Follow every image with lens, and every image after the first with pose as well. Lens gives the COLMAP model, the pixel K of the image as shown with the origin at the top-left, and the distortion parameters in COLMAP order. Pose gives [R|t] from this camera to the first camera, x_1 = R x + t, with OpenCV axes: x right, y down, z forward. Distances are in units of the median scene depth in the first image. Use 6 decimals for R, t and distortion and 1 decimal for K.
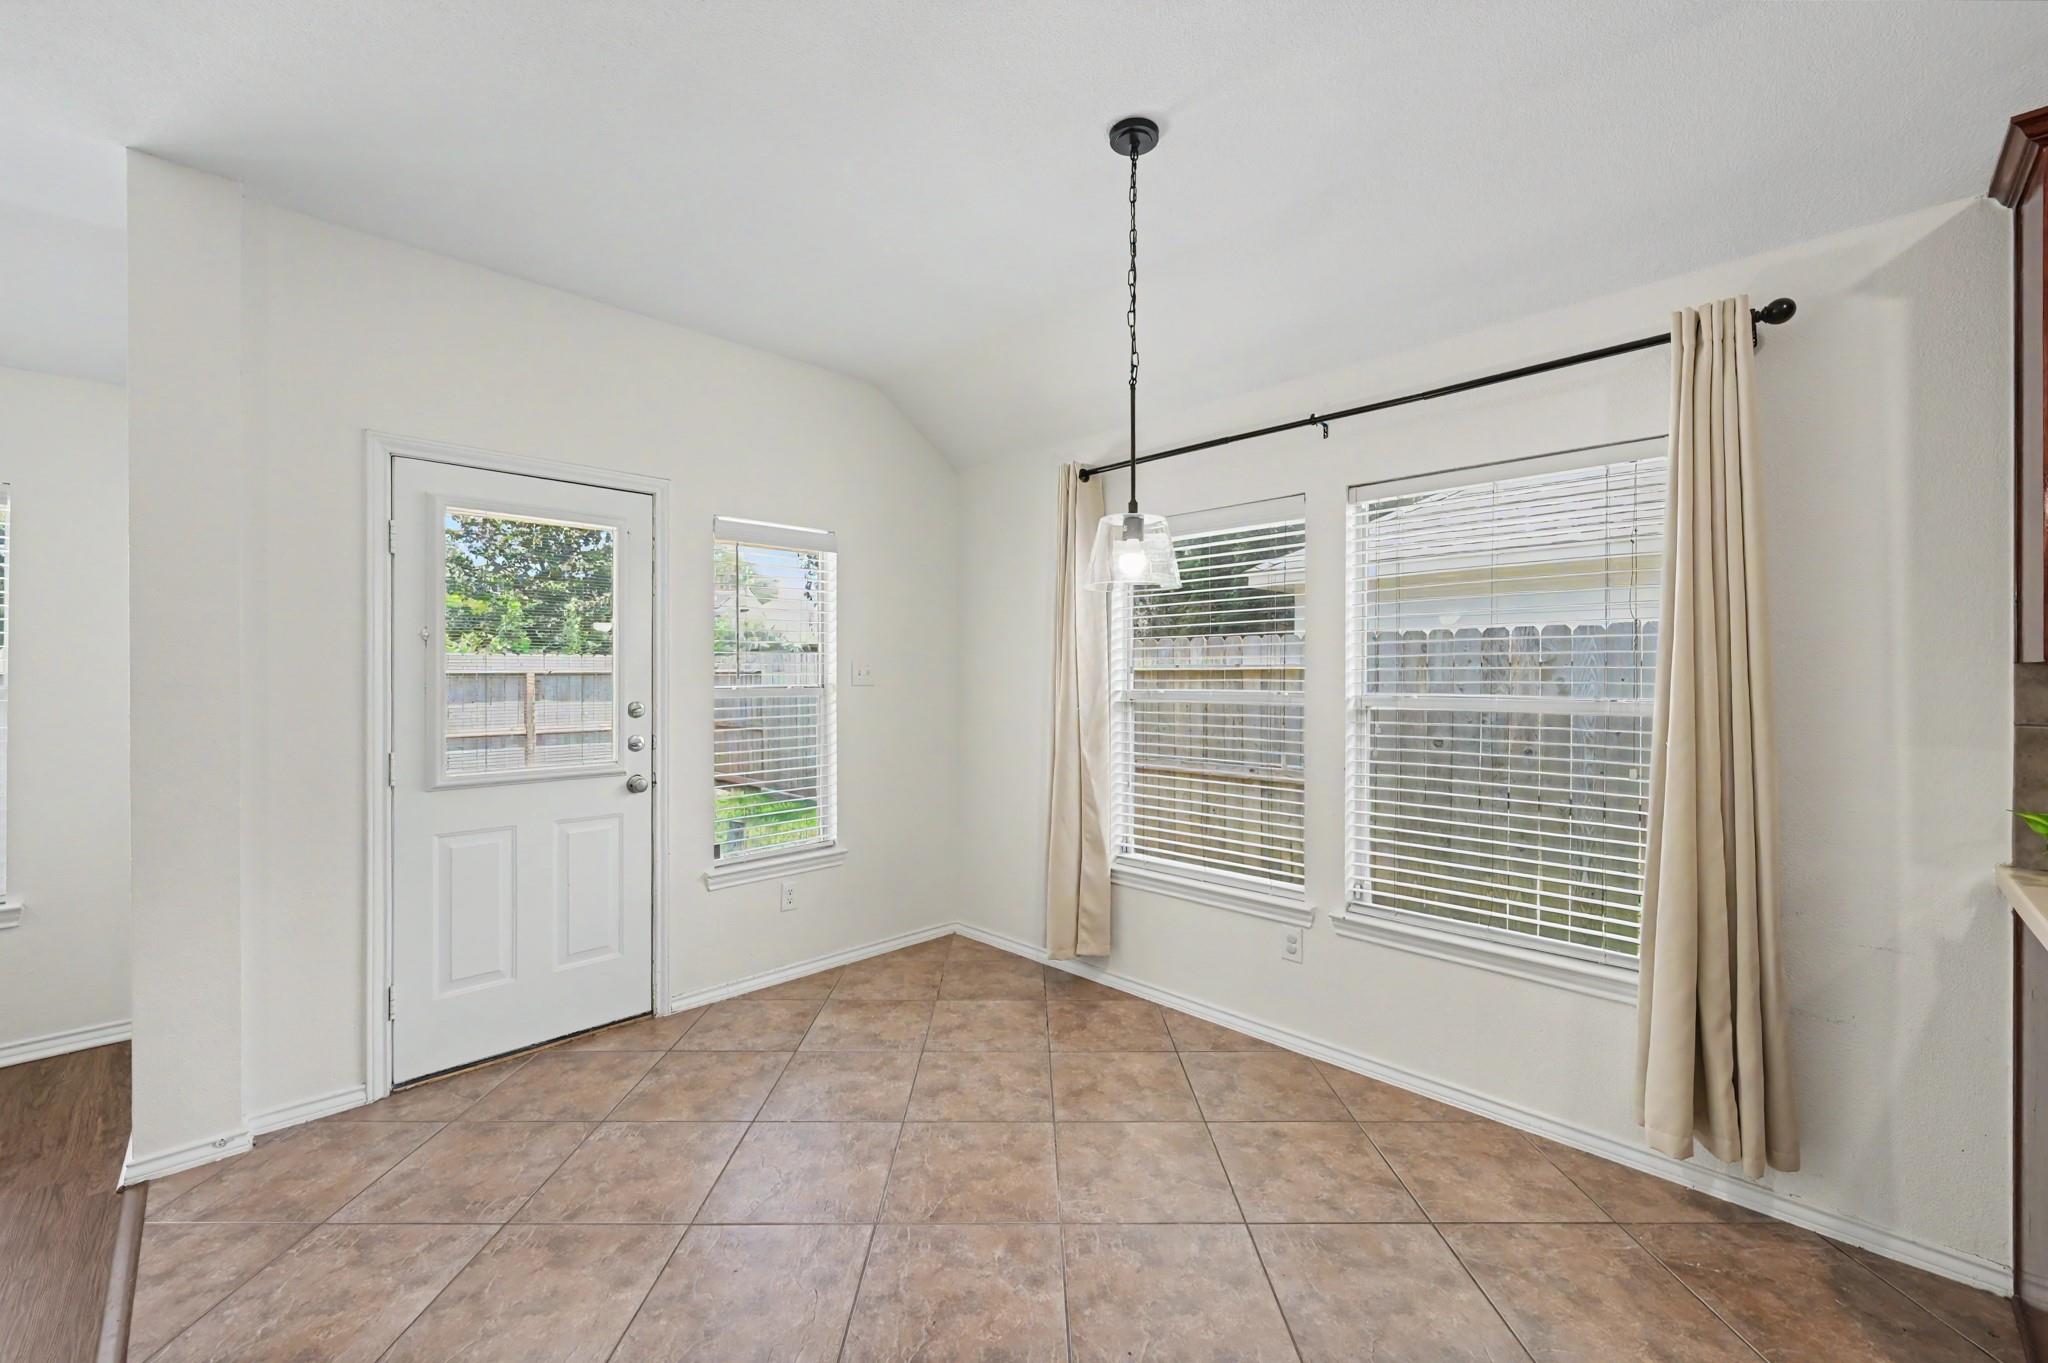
lens RADIAL K [[809.9, 0, 1017.5], [0, 809.9, 674.0], [0, 0, 1]] dist [-0.002332, 0.000580]
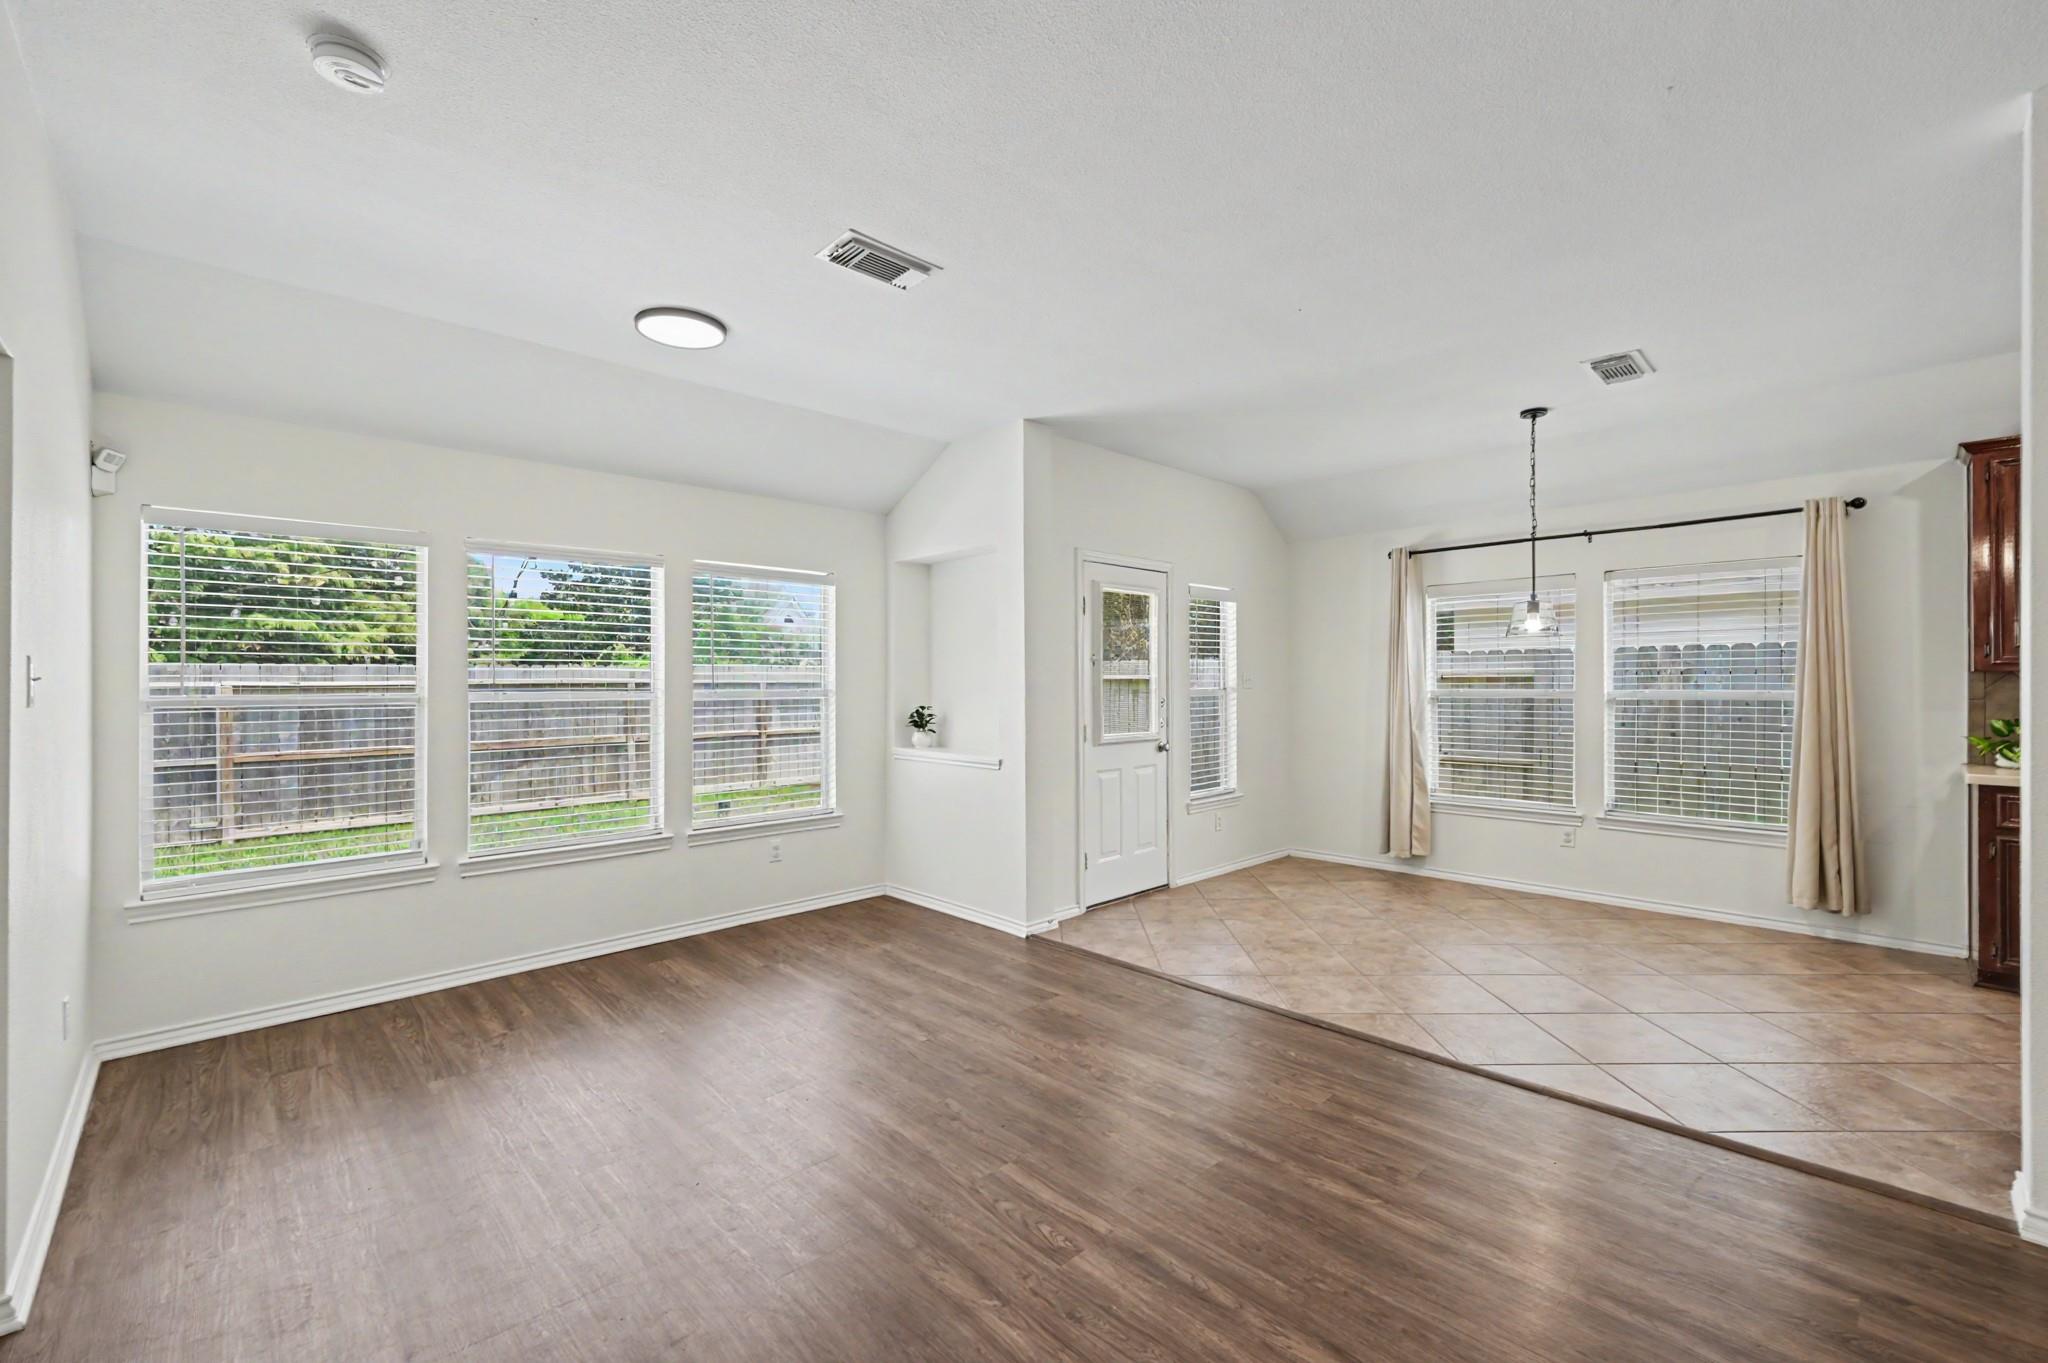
lens RADIAL K [[850.8, 0, 1024.0], [0, 850.8, 681.5], [0, 0, 1]] dist [0.001883, -0.000169]
pose [[0.999907, -0.004268, -0.012982, -0.994326], [0.004251, 0.999990, -0.001344, 0.002966], [0.012987, 0.001289, 0.999915, -1.029338]]
